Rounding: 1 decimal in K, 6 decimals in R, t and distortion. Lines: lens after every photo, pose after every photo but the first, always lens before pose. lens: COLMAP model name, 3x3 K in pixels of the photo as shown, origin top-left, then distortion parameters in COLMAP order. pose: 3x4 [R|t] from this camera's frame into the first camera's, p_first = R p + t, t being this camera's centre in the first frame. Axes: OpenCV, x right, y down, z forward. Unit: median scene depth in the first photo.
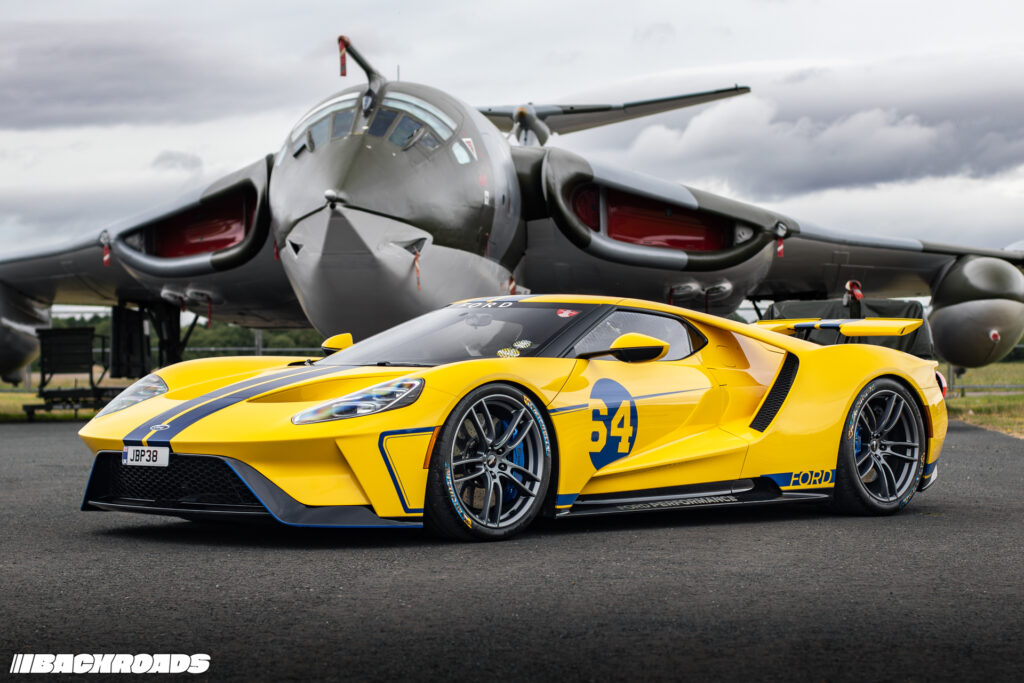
lens RADIAL K [[2470.4, 0, 557.9], [0, 2470.4, 340.5], [0, 0, 1]] dist [-0.014019, -0.268935]
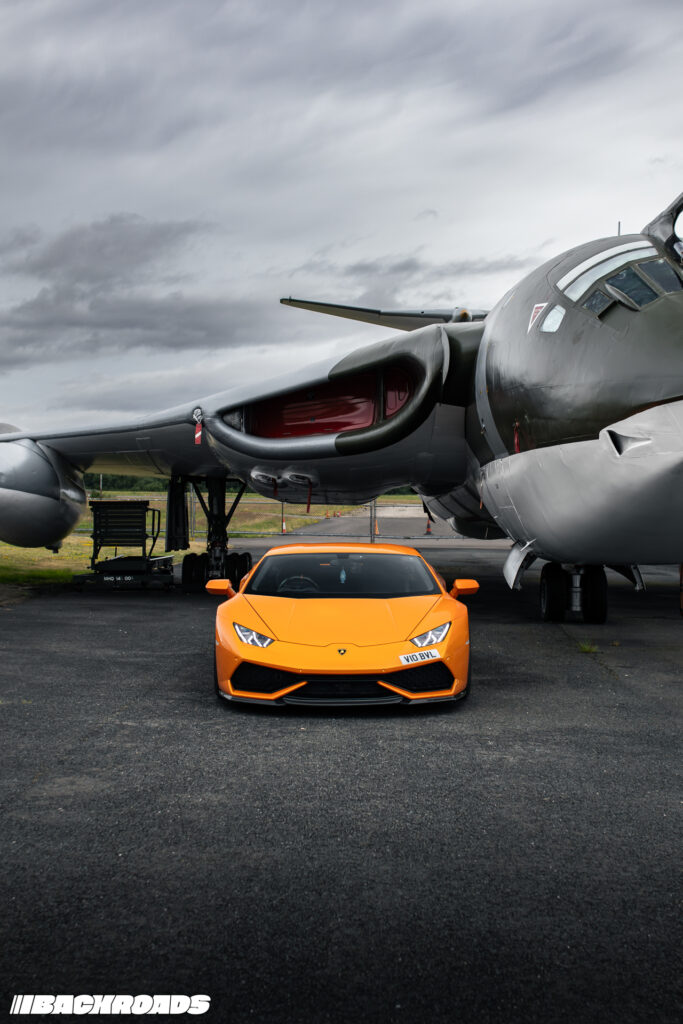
lens RADIAL K [[1402.7, 0, 341.5], [0, 1402.7, 512.0], [0, 0, 1]] dist [-0.014415, 0.041289]
pose [[0.996686, 0.022302, 0.078222, -0.173765], [-0.024484, 0.999334, 0.027049, -0.020763], [-0.077567, -0.028875, 0.996569, 0.473374]]
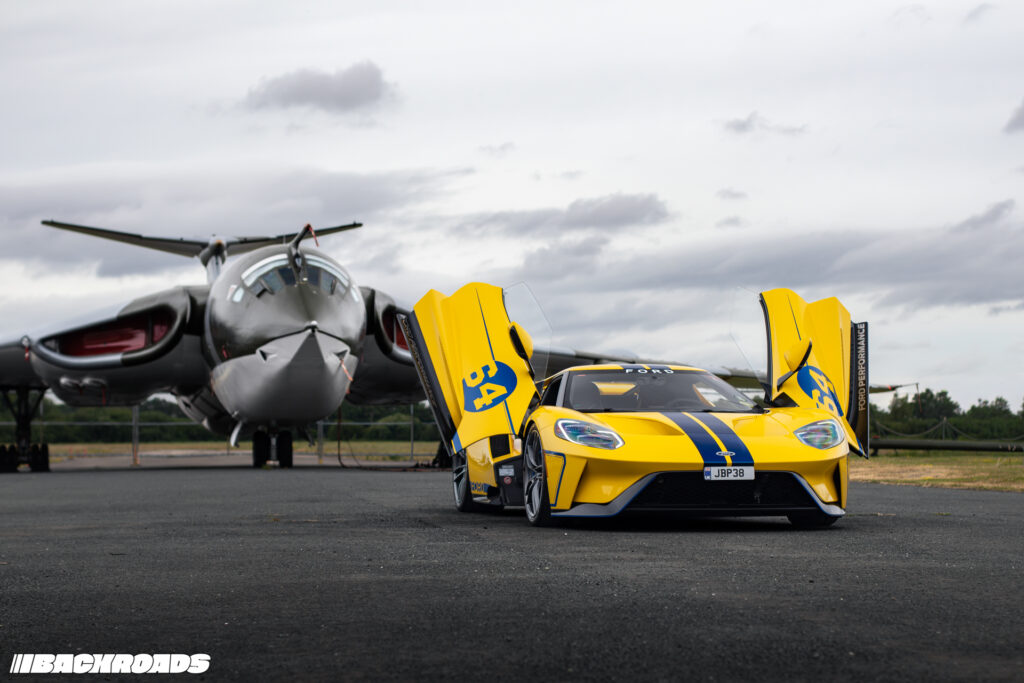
lens RADIAL K [[2470.4, 0, 557.9], [0, 2470.4, 340.5], [0, 0, 1]] dist [-0.014019, -0.268935]
pose [[0.961529, 0.012631, 0.274413, -0.284199], [-0.003618, 0.999438, -0.033325, 0.003860], [-0.274680, 0.031050, 0.961034, -0.445392]]
